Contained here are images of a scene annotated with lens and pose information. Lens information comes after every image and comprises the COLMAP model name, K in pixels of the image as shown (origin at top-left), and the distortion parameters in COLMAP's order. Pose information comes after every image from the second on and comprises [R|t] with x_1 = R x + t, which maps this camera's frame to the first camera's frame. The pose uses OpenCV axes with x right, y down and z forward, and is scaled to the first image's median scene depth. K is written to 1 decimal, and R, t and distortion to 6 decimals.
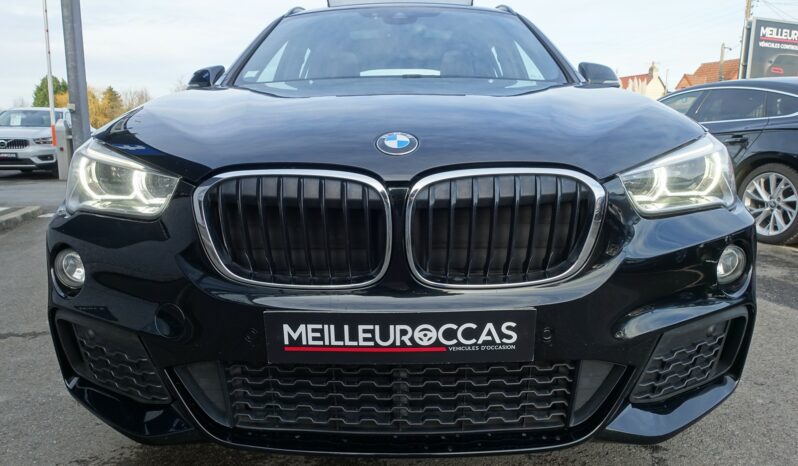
lens RADIAL K [[544.0, 0, 399.0], [0, 544.0, 233.0], [0, 0, 1]] dist [-0.002735, -0.001763]
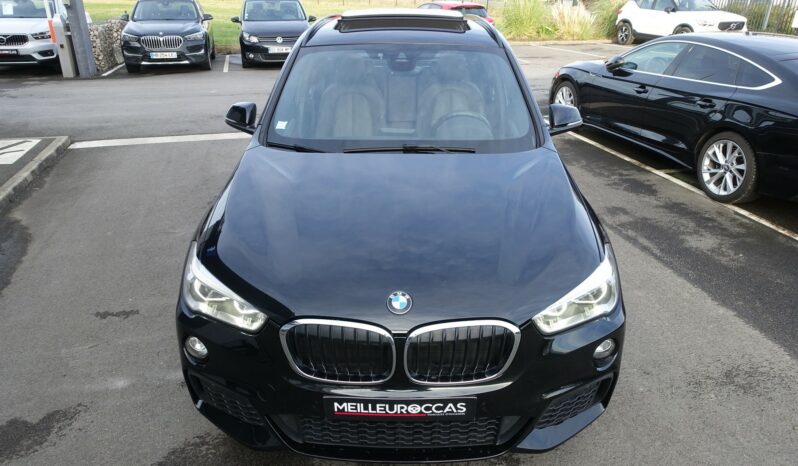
lens RADIAL K [[544.0, 0, 399.0], [0, 544.0, 233.0], [0, 0, 1]] dist [-0.002735, -0.001763]
pose [[0.999948, 0.009596, 0.003314, -0.011751], [-0.010116, 0.969262, 0.245823, -0.733836], [-0.000853, -0.245844, 0.969309, -0.531741]]
